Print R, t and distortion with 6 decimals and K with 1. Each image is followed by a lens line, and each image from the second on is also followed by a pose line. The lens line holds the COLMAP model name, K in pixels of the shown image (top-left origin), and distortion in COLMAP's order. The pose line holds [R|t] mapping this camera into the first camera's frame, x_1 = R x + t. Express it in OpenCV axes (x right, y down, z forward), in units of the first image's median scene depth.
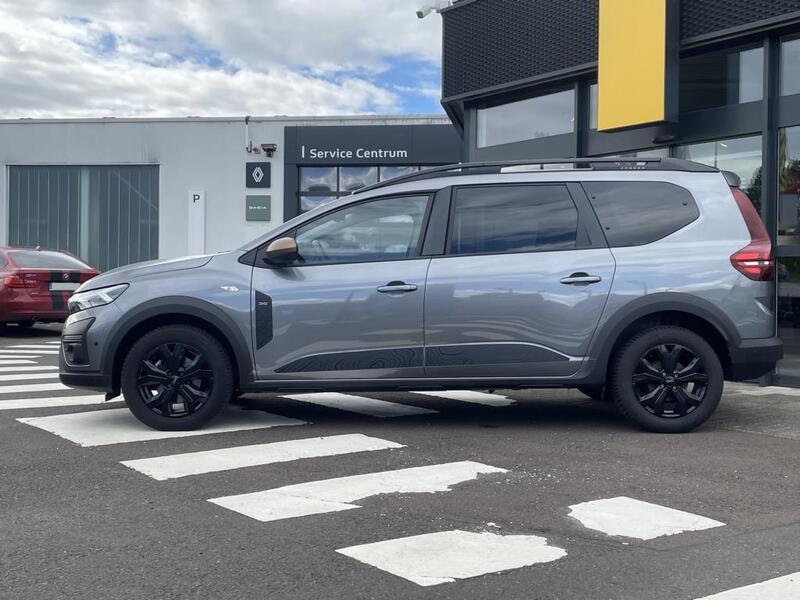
lens RADIAL K [[953.7, 0, 400.0], [0, 953.7, 300.0], [0, 0, 1]] dist [0.152683, -0.347080]
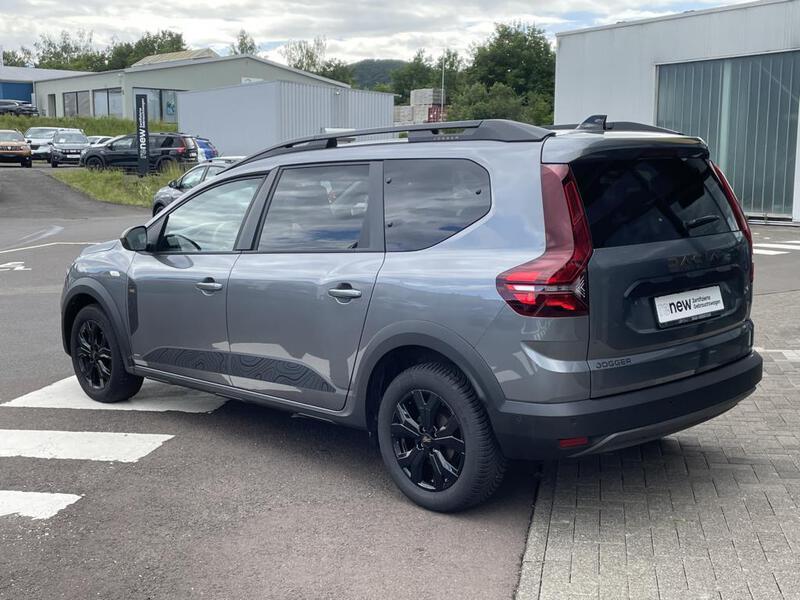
lens RADIAL K [[953.7, 0, 400.0], [0, 953.7, 300.0], [0, 0, 1]] dist [0.152683, -0.347080]
pose [[0.736430, 0.081383, -0.671601, 0.730181], [-0.002326, 0.993037, 0.117784, -0.104879], [0.676510, -0.085177, 0.731491, 0.457155]]
